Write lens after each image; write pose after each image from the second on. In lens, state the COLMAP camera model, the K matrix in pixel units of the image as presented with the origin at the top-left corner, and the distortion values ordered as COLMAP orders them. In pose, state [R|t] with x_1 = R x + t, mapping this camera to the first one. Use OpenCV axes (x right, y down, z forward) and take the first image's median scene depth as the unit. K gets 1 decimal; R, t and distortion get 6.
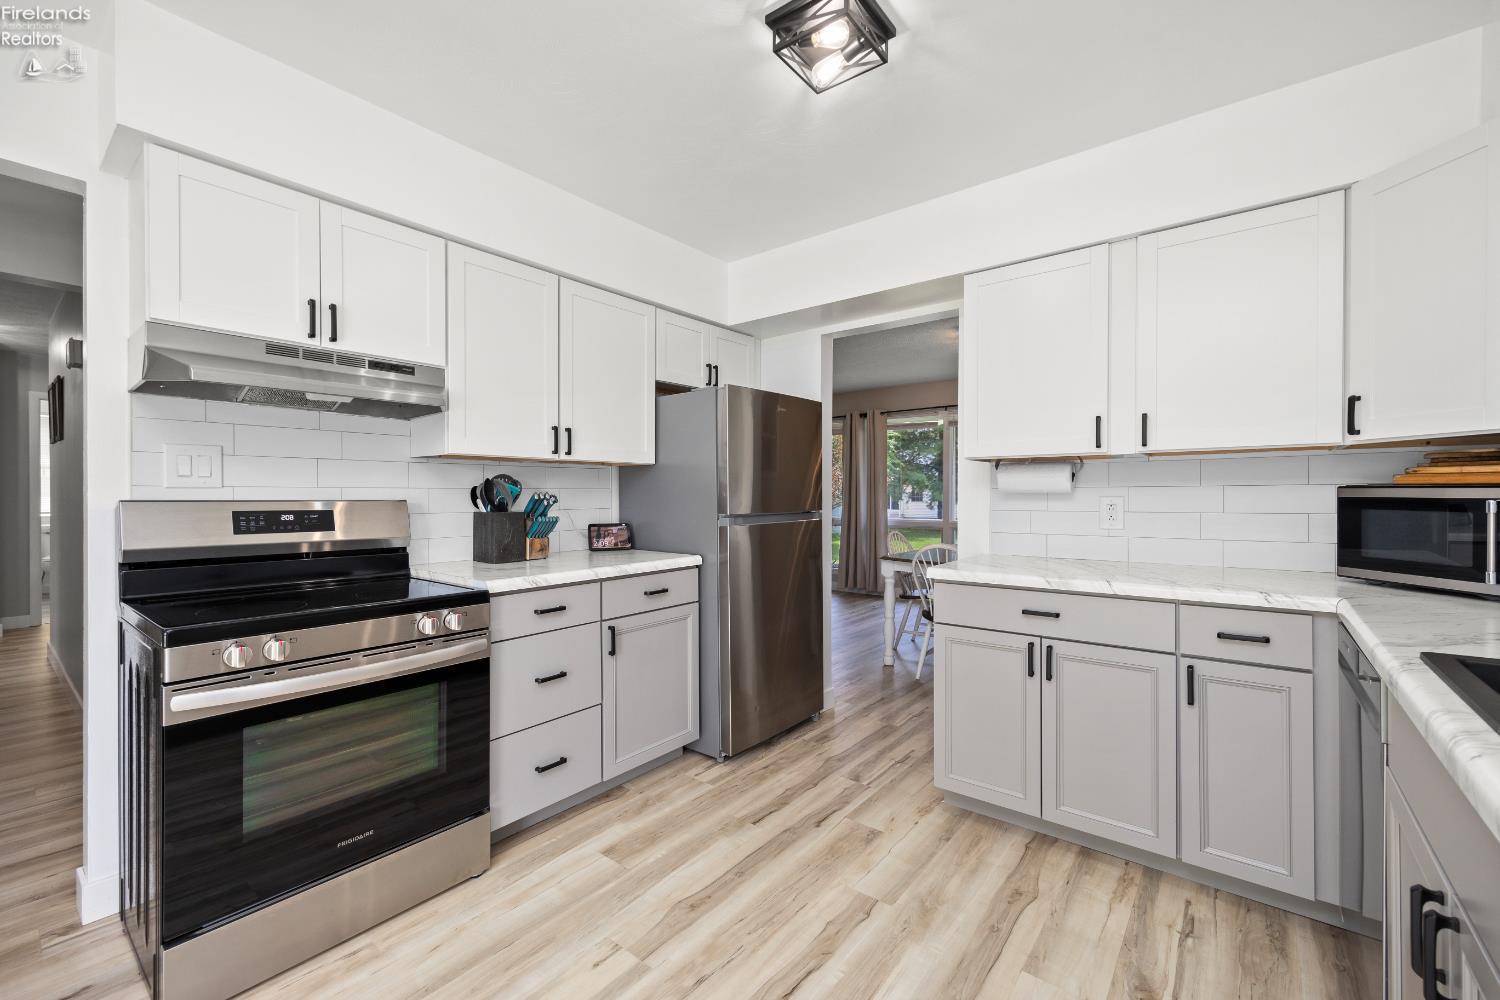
lens RADIAL K [[618.3, 0, 750.7], [0, 618.3, 498.2], [0, 0, 1]] dist [0.004160, 0.000048]
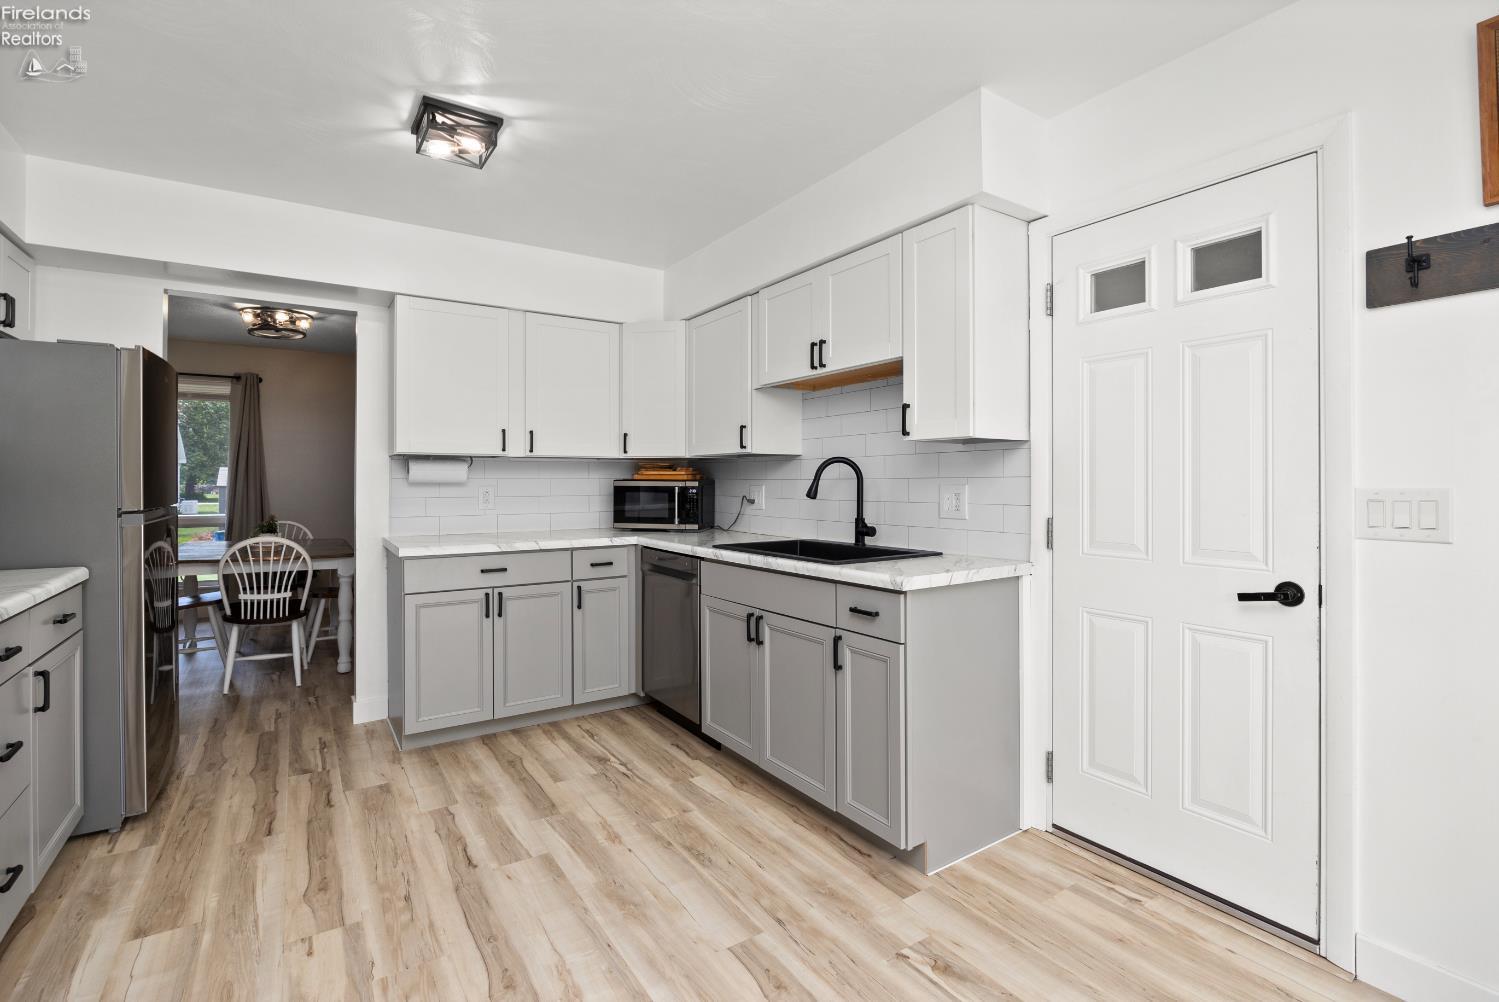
lens RADIAL K [[692.7, 0, 747.7], [0, 692.7, 478.7], [0, 0, 1]] dist [-0.012869, 0.000388]
pose [[0.307341, 0.005772, 0.951582, -0.813651], [0.005314, 0.999956, -0.007782, -0.004023], [-0.951585, 0.007449, 0.307296, -0.017453]]
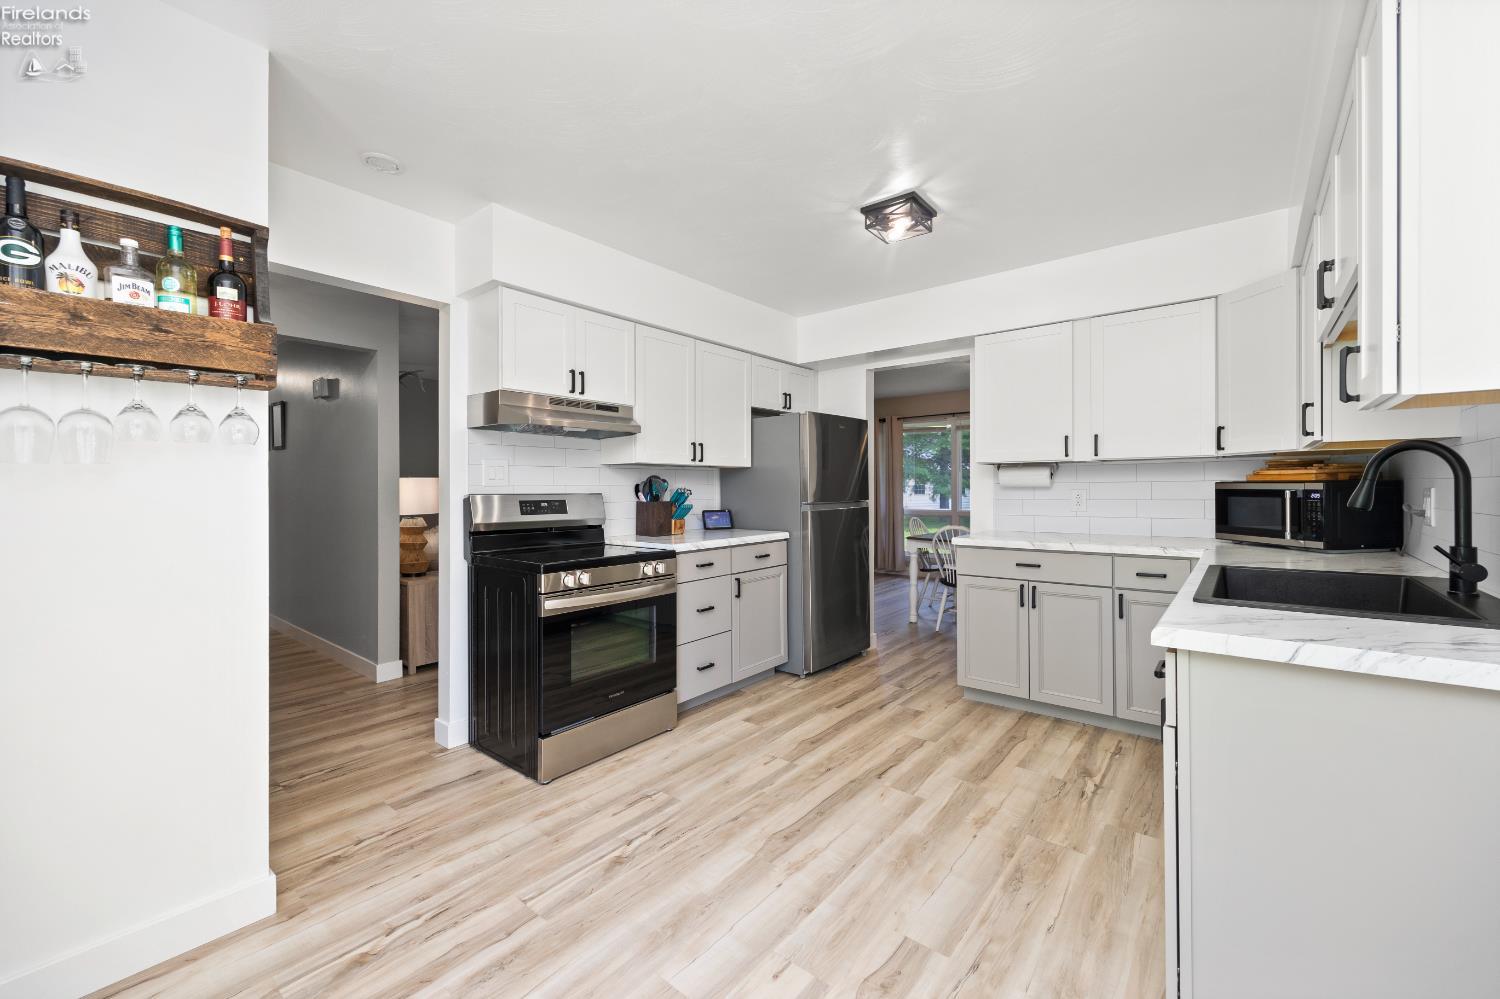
lens RADIAL K [[602.0, 0, 745.9], [0, 602.0, 488.4], [0, 0, 1]] dist [0.000508, 0.000113]
pose [[0.999869, -0.004017, -0.015665, -0.204396], [0.003927, 0.999976, -0.005789, 0.000877], [0.015687, 0.005727, 0.999861, -0.497917]]
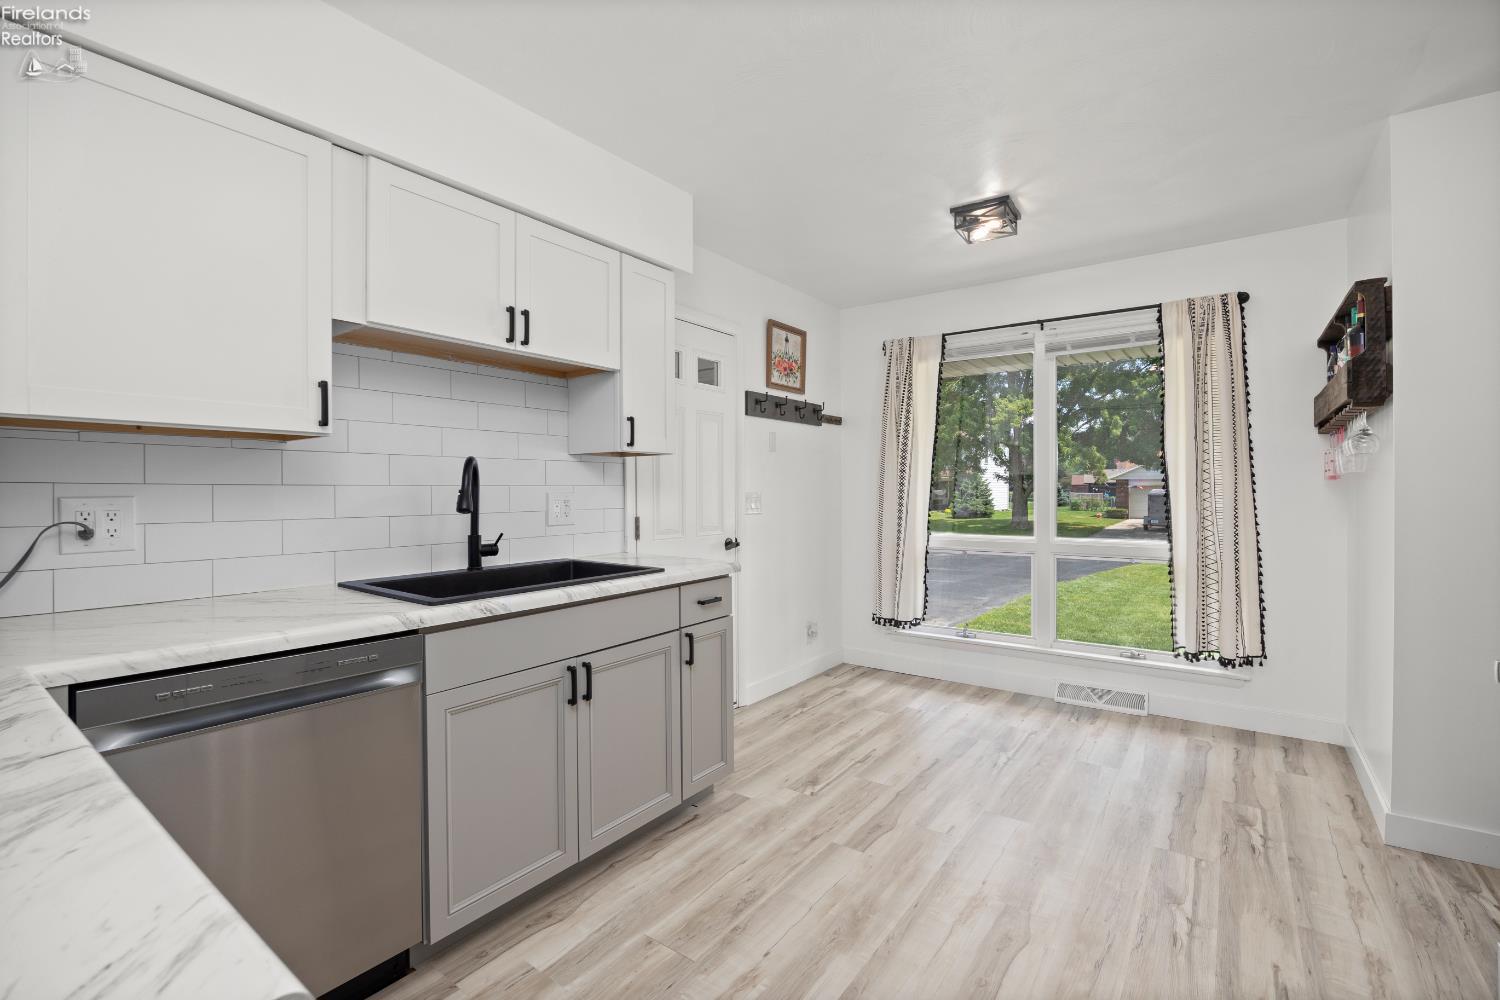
lens RADIAL K [[659.1, 0, 756.1], [0, 659.1, 495.5], [0, 0, 1]] dist [-0.013143, -0.000214]
pose [[-0.998661, 0.005052, -0.051484, 0.200603], [0.004524, 0.999936, 0.010350, -0.006959], [0.051533, 0.010104, -0.998620, 1.280806]]
